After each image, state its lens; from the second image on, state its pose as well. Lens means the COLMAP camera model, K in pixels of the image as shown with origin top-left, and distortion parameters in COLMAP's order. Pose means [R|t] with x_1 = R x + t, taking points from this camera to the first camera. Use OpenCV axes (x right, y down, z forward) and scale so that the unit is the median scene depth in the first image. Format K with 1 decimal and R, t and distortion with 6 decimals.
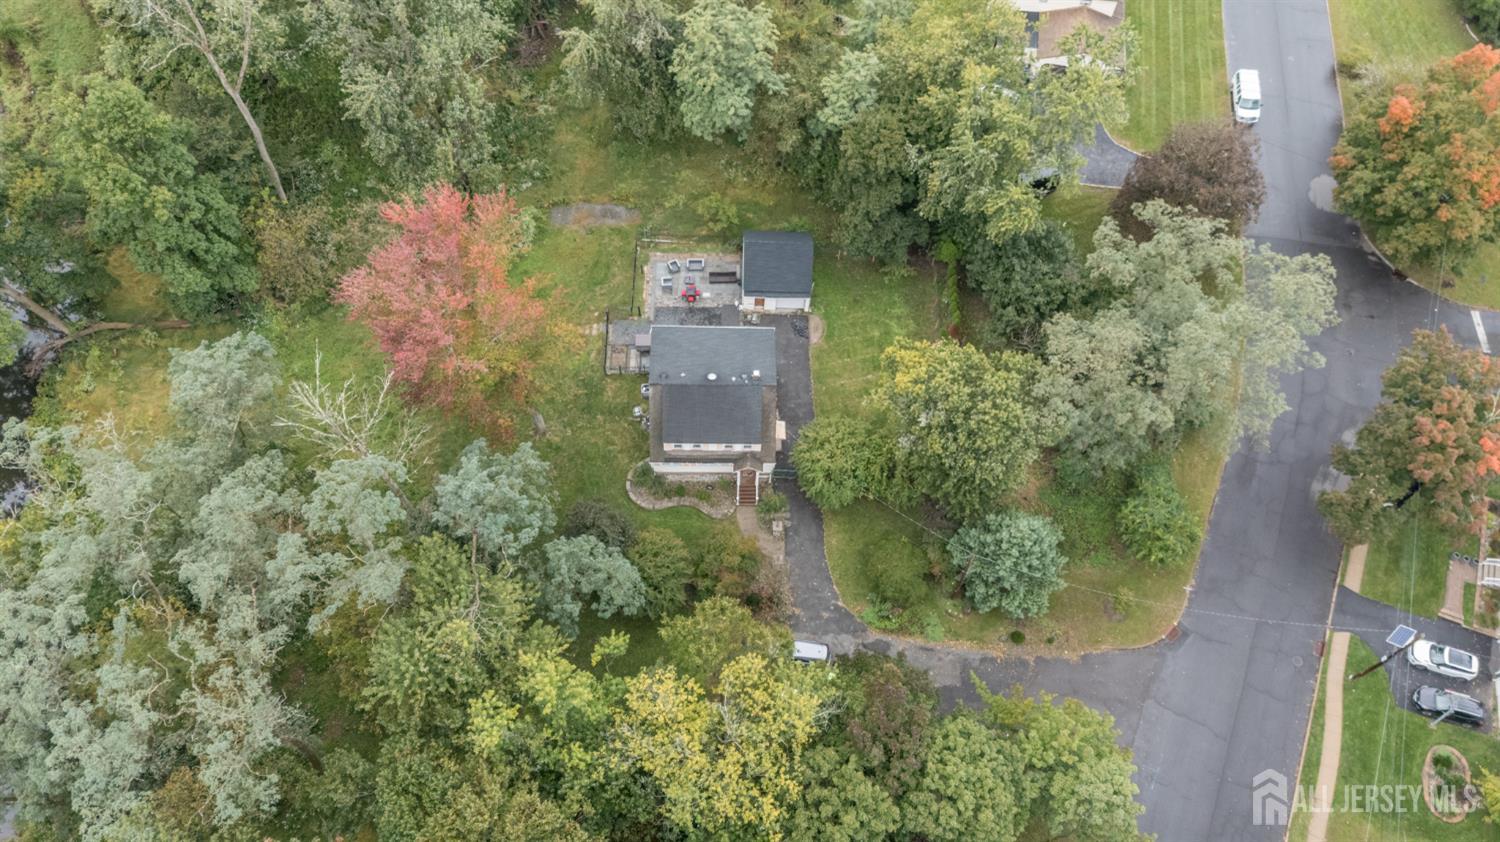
lens RADIAL K [[1090.9, 0, 750.7], [0, 1090.9, 420.4], [0, 0, 1]] dist [0.053655, -0.038675]
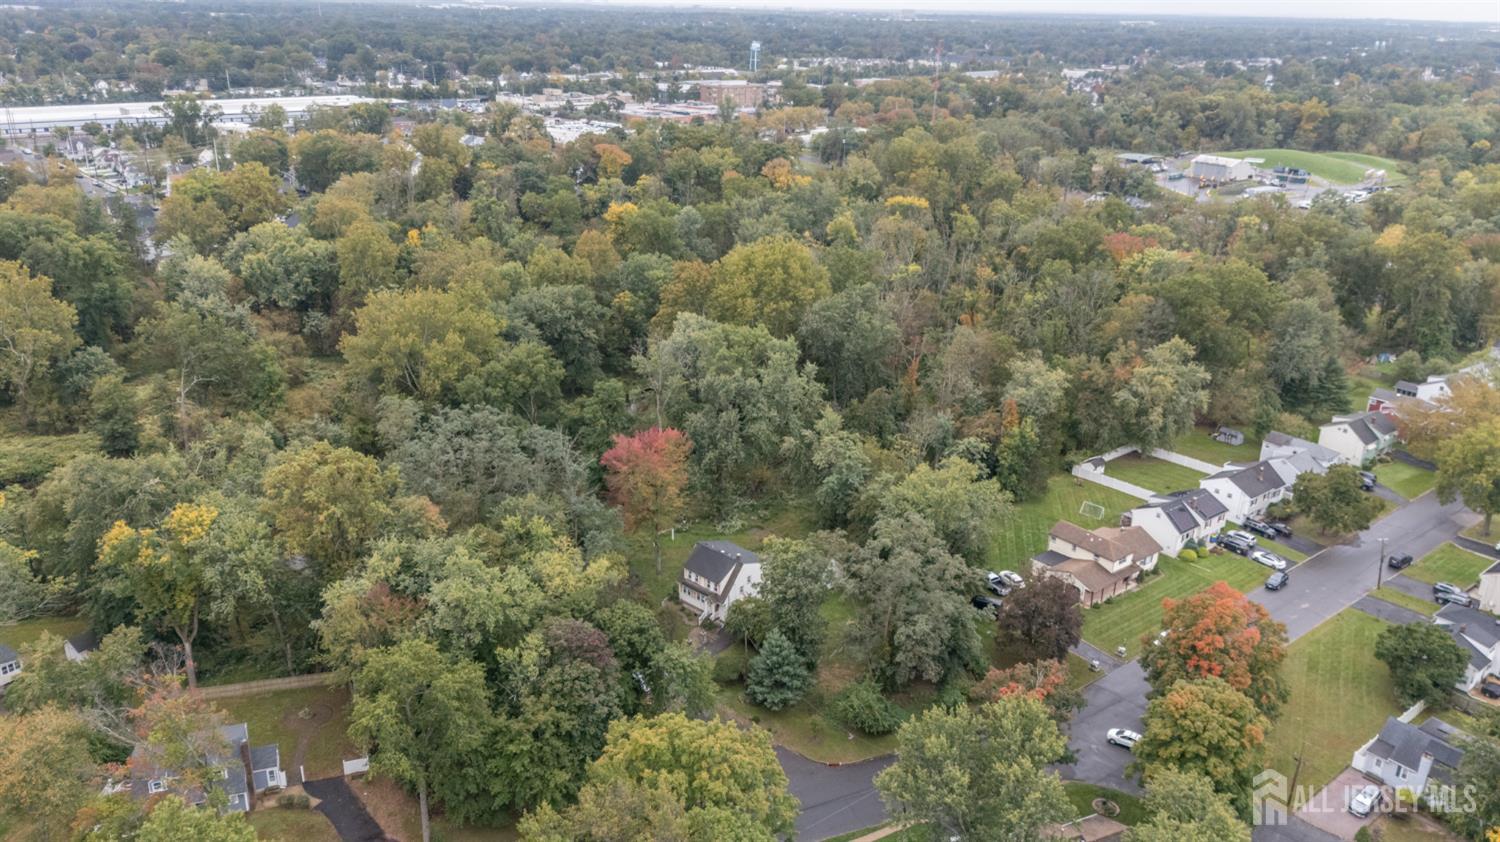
lens RADIAL K [[1090.9, 0, 743.5], [0, 1090.9, 416.7], [0, 0, 1]] dist [0.053655, -0.038675]
pose [[0.720414, 0.221872, -0.657097, 1.138380], [-0.607077, 0.659857, -0.442771, 0.598201], [0.335351, 0.717887, 0.610064, -0.330723]]
